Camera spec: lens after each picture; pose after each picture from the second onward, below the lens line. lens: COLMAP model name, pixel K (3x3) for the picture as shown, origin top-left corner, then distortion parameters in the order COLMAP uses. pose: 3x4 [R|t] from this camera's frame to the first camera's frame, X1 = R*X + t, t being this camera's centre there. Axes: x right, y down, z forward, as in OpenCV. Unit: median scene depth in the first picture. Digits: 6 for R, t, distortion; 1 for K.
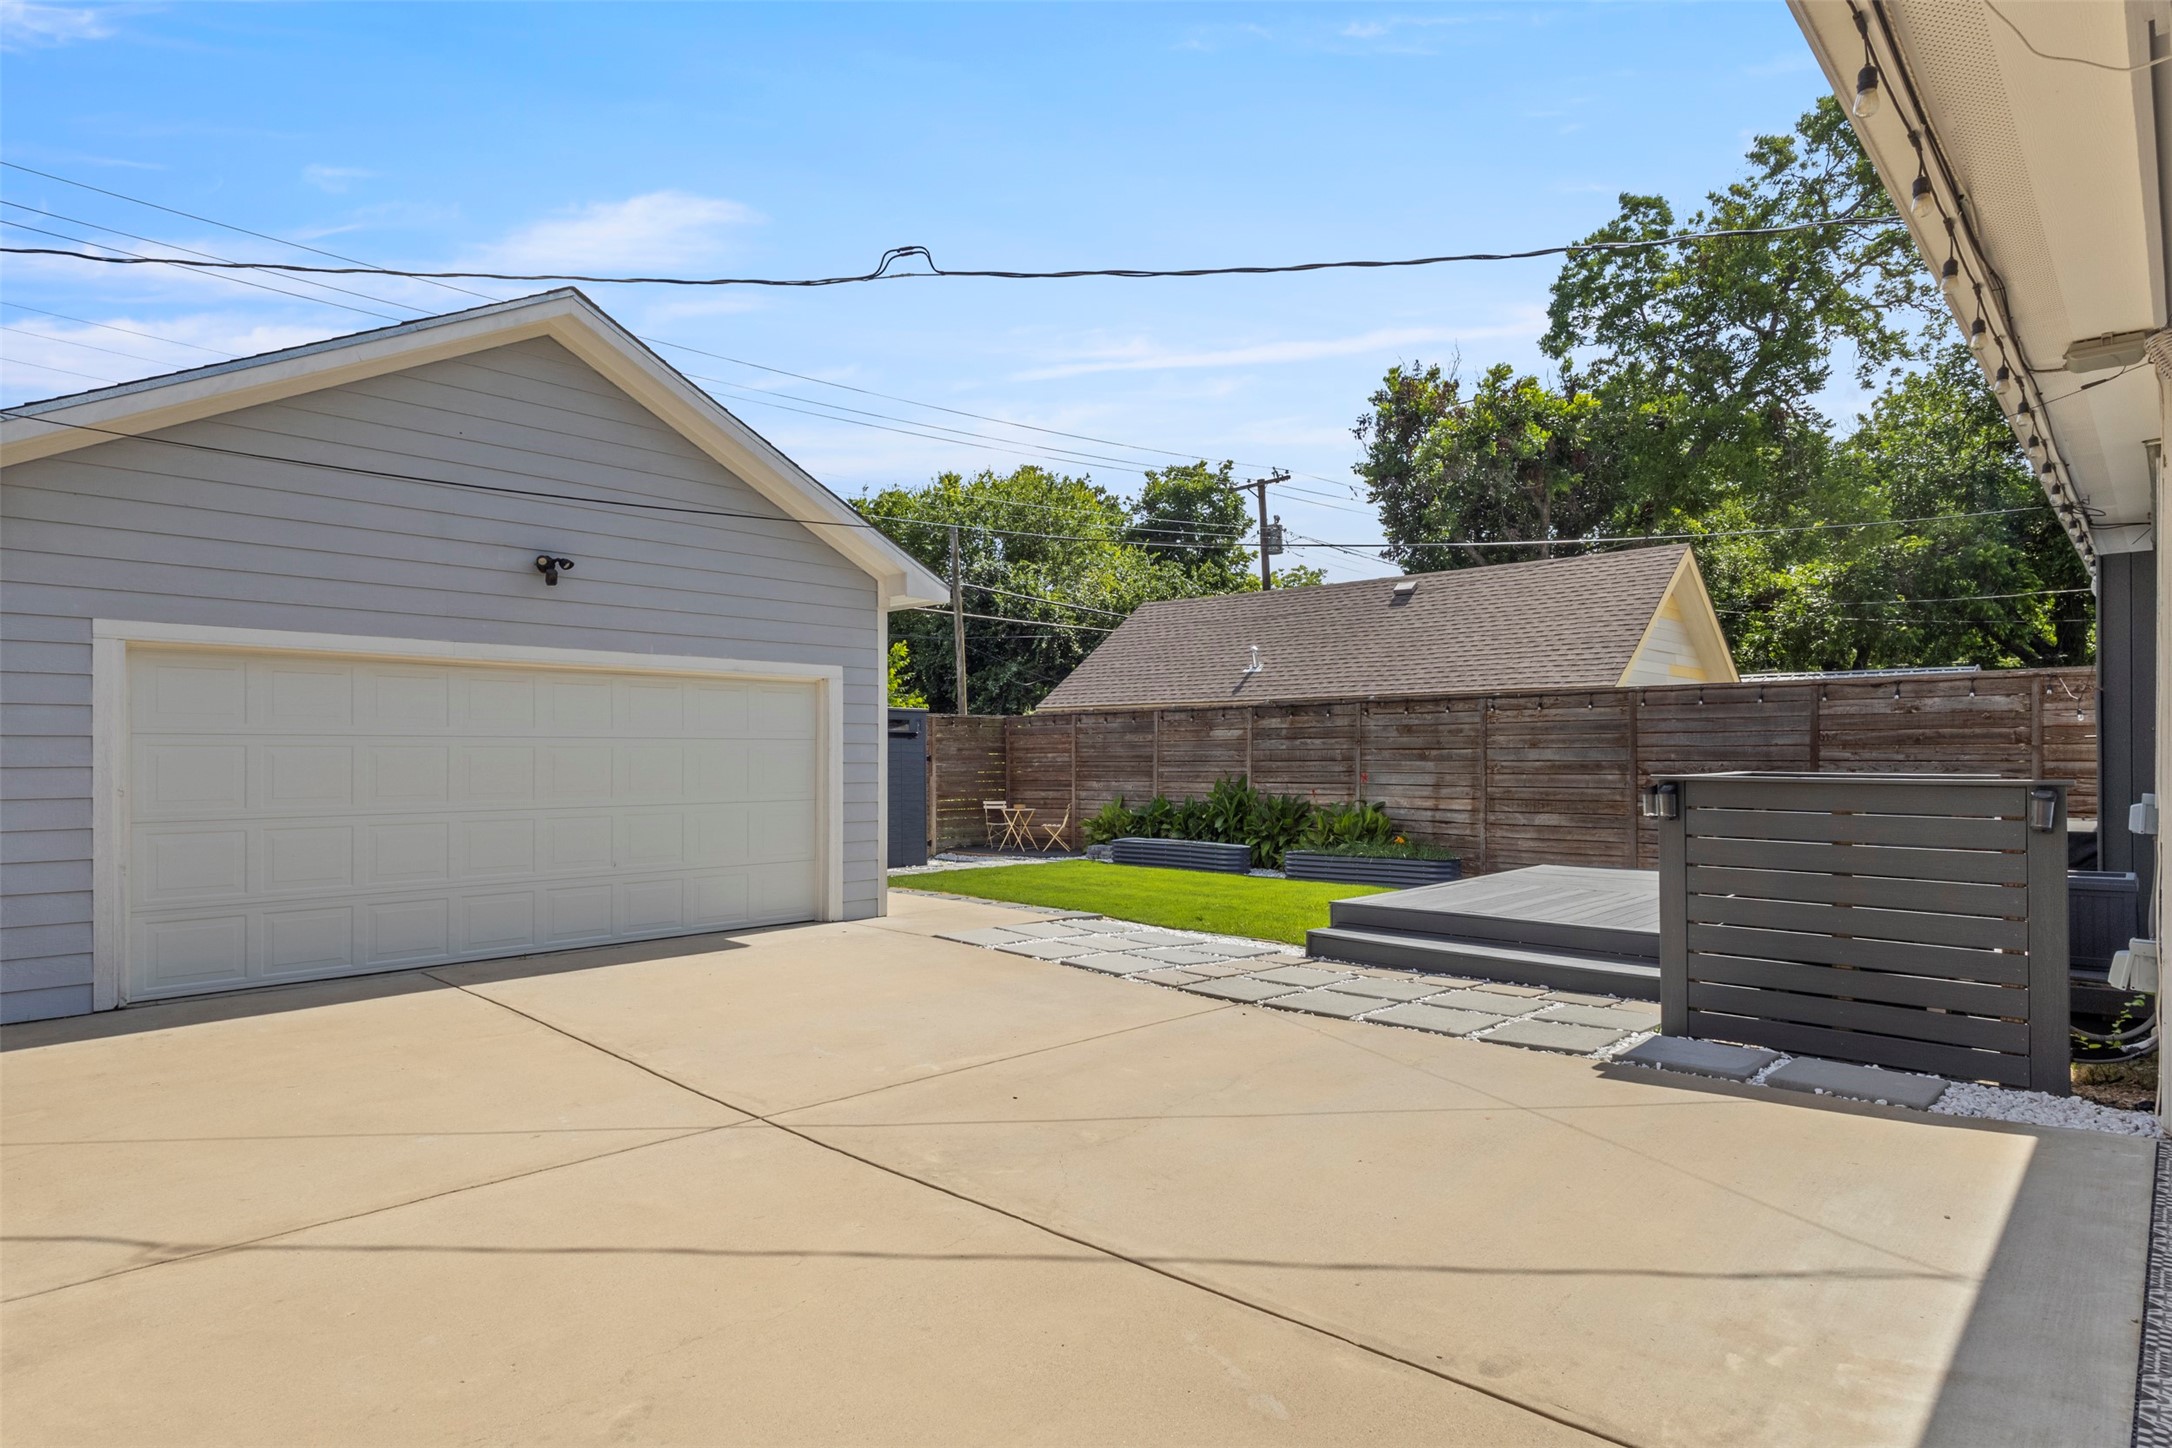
lens RADIAL K [[1223.2, 0, 1069.3], [0, 1223.2, 741.9], [0, 0, 1]] dist [-0.006966, -0.005203]
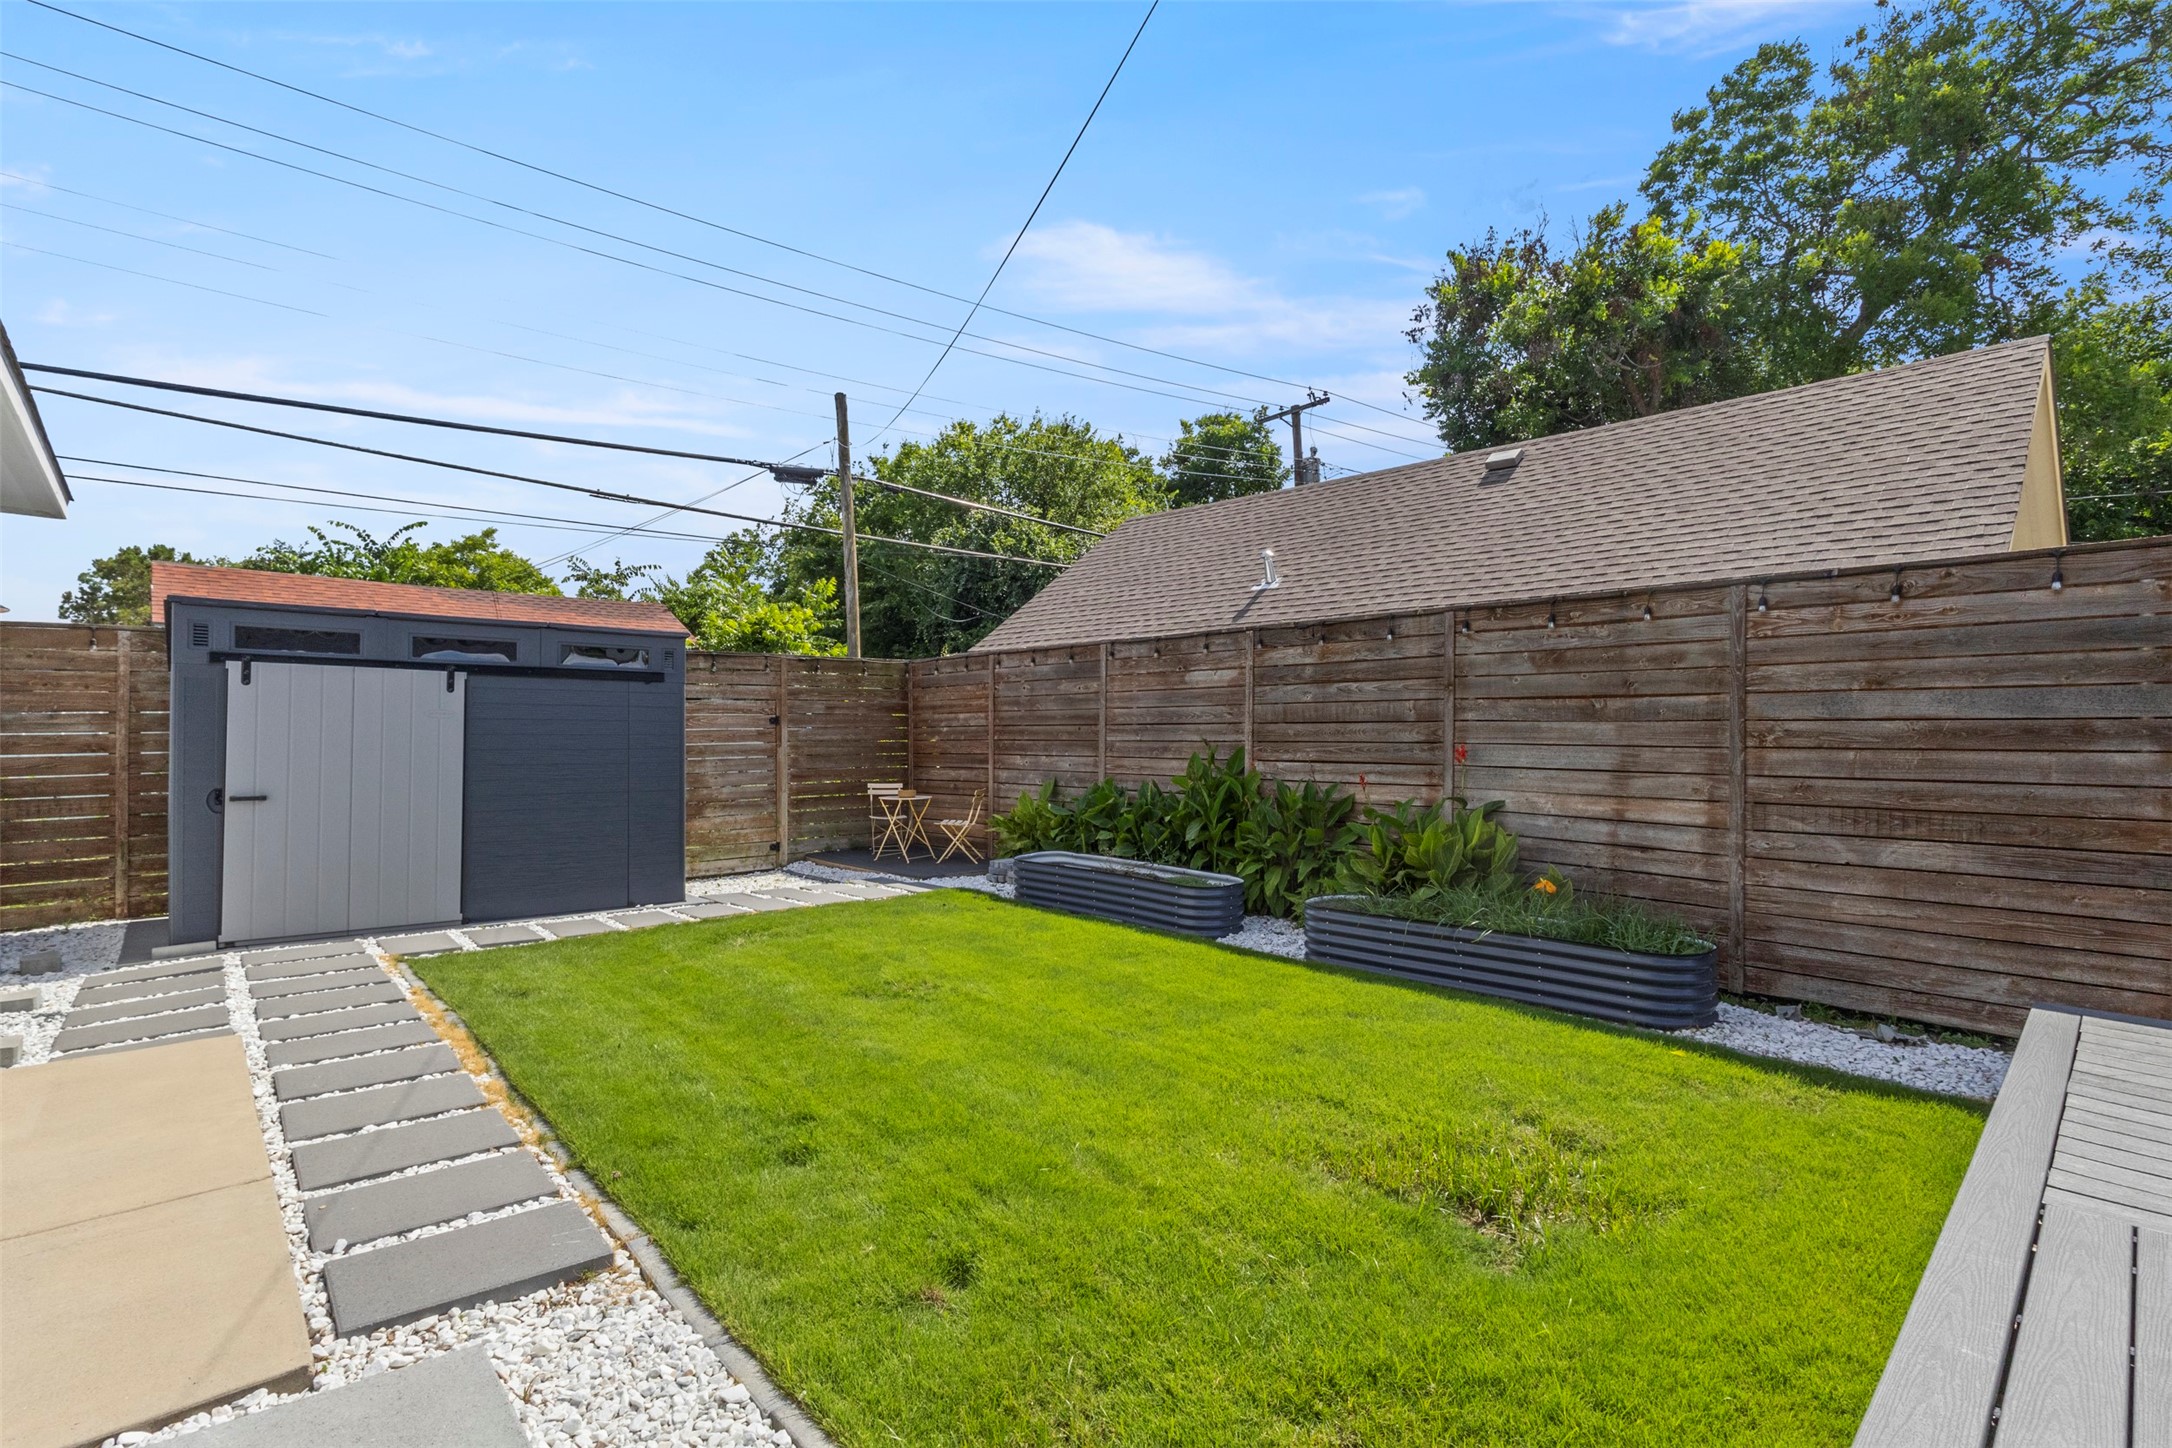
lens RADIAL K [[1008.5, 0, 1085.5], [0, 1008.5, 726.2], [0, 0, 1]] dist [0.003531, 0.001026]
pose [[0.998119, 0.001843, -0.061285, 0.097682], [-0.001184, 0.999941, 0.010791, 0.011808], [0.061301, -0.010698, 0.998062, 0.509693]]
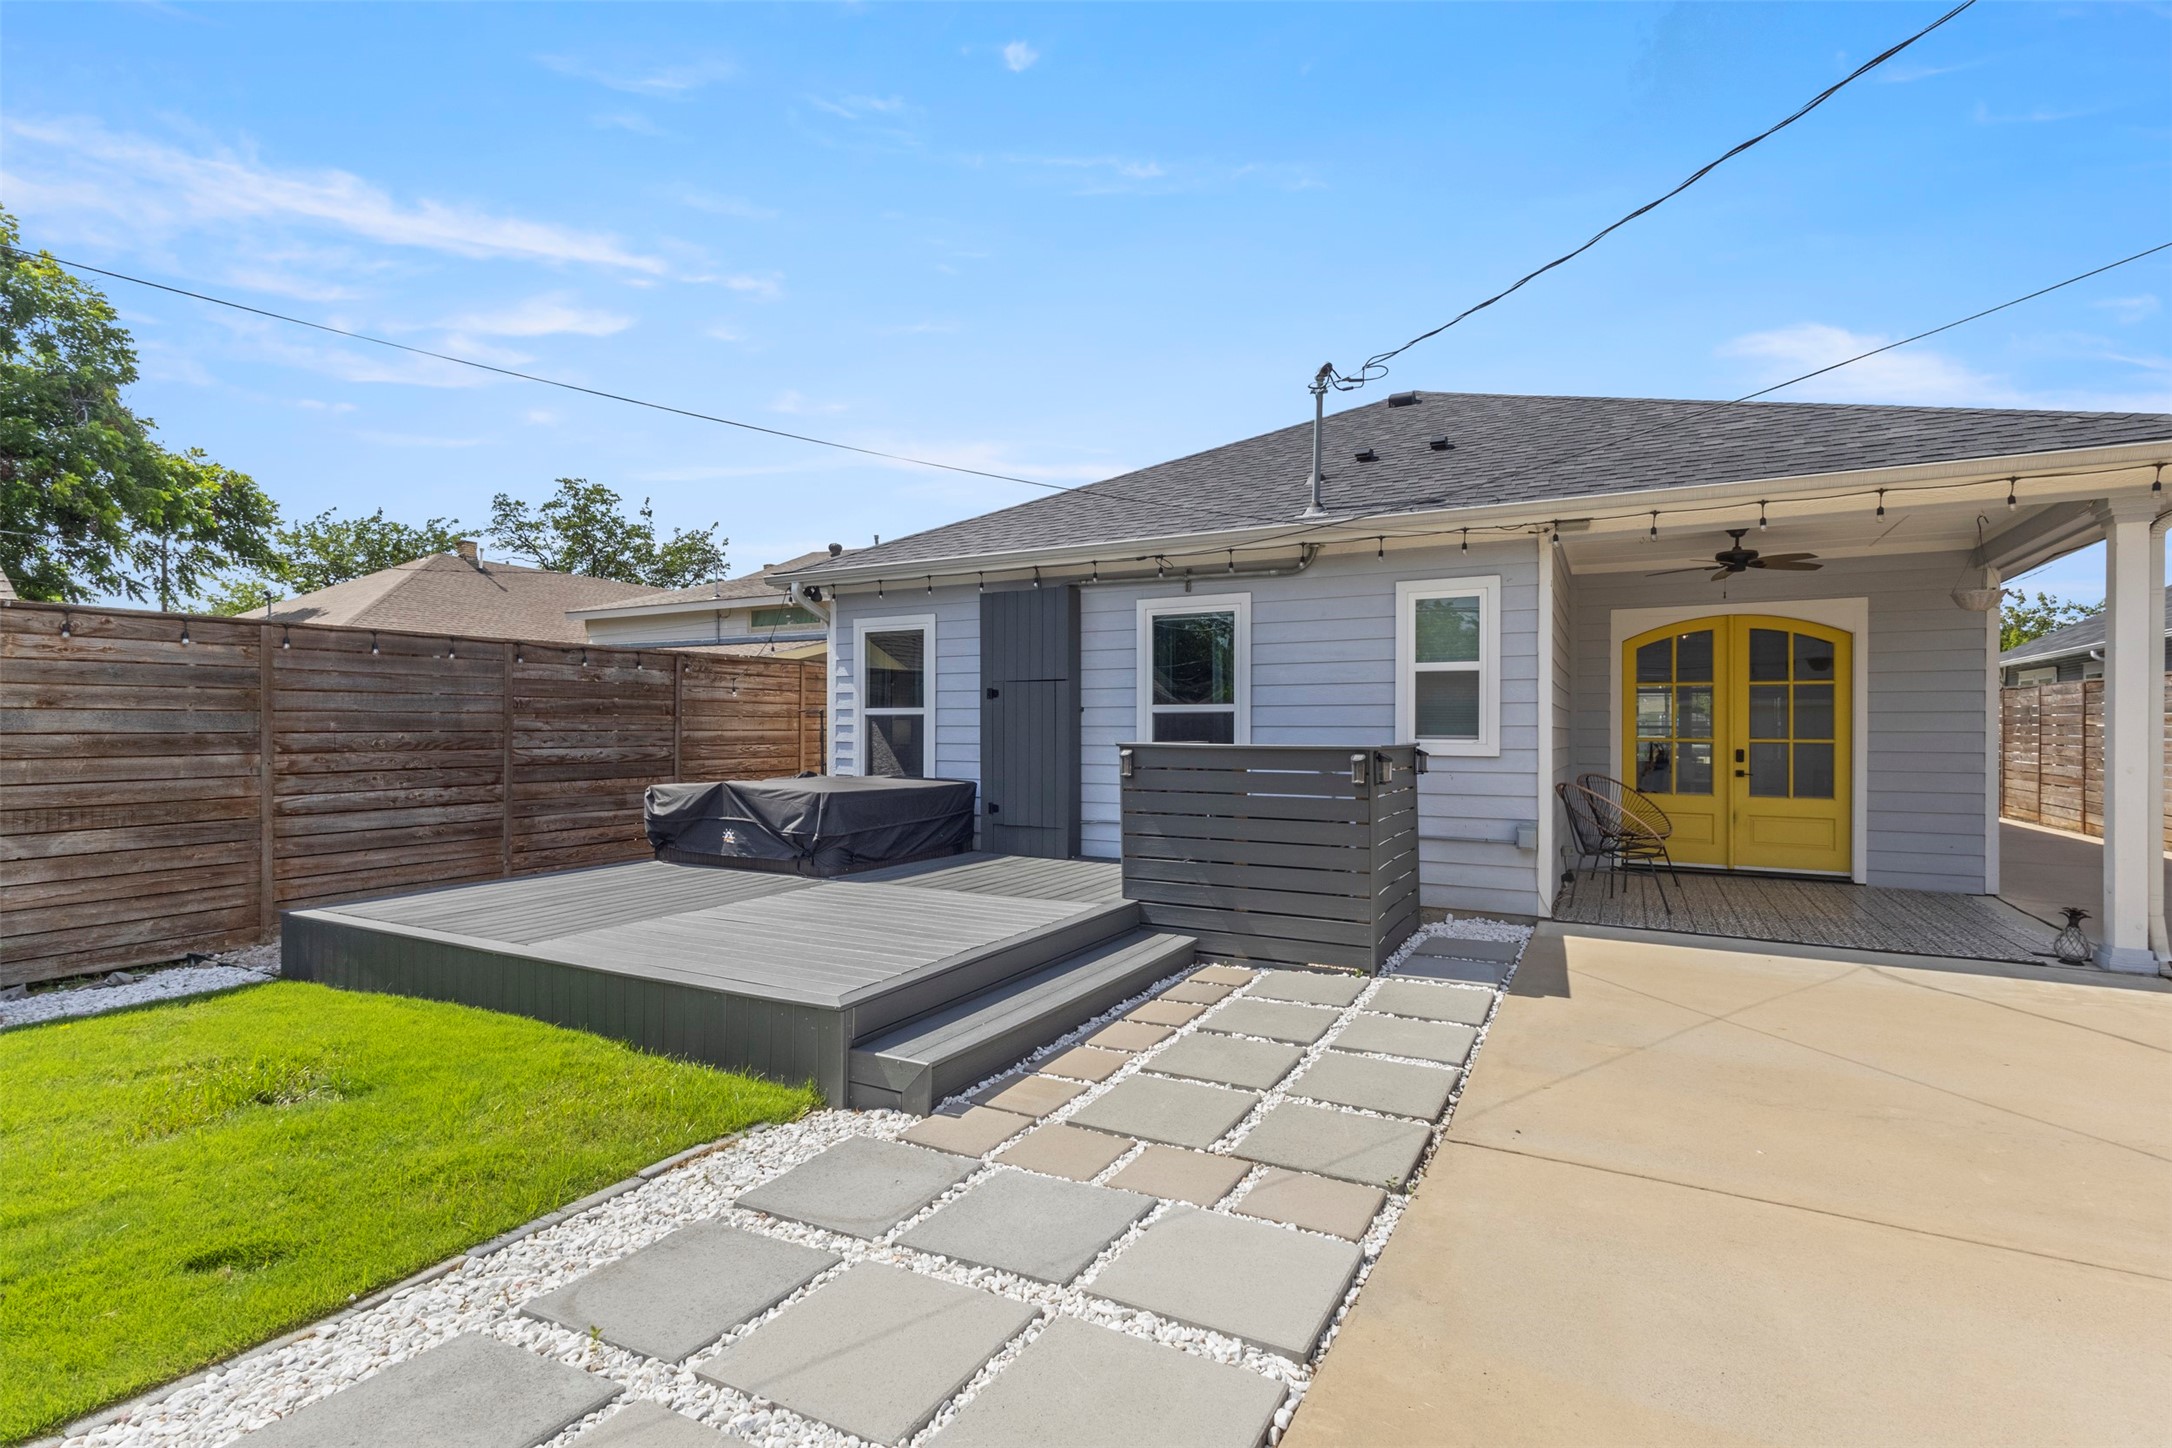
lens RADIAL K [[1008.5, 0, 1071.2], [0, 1008.5, 728.9], [0, 0, 1]] dist [0.003531, 0.001026]
pose [[-0.262782, -0.000568, 0.964855, -0.125766], [-0.011469, 0.999931, -0.002535, 0.007900], [-0.964787, -0.011732, -0.262771, 0.567722]]
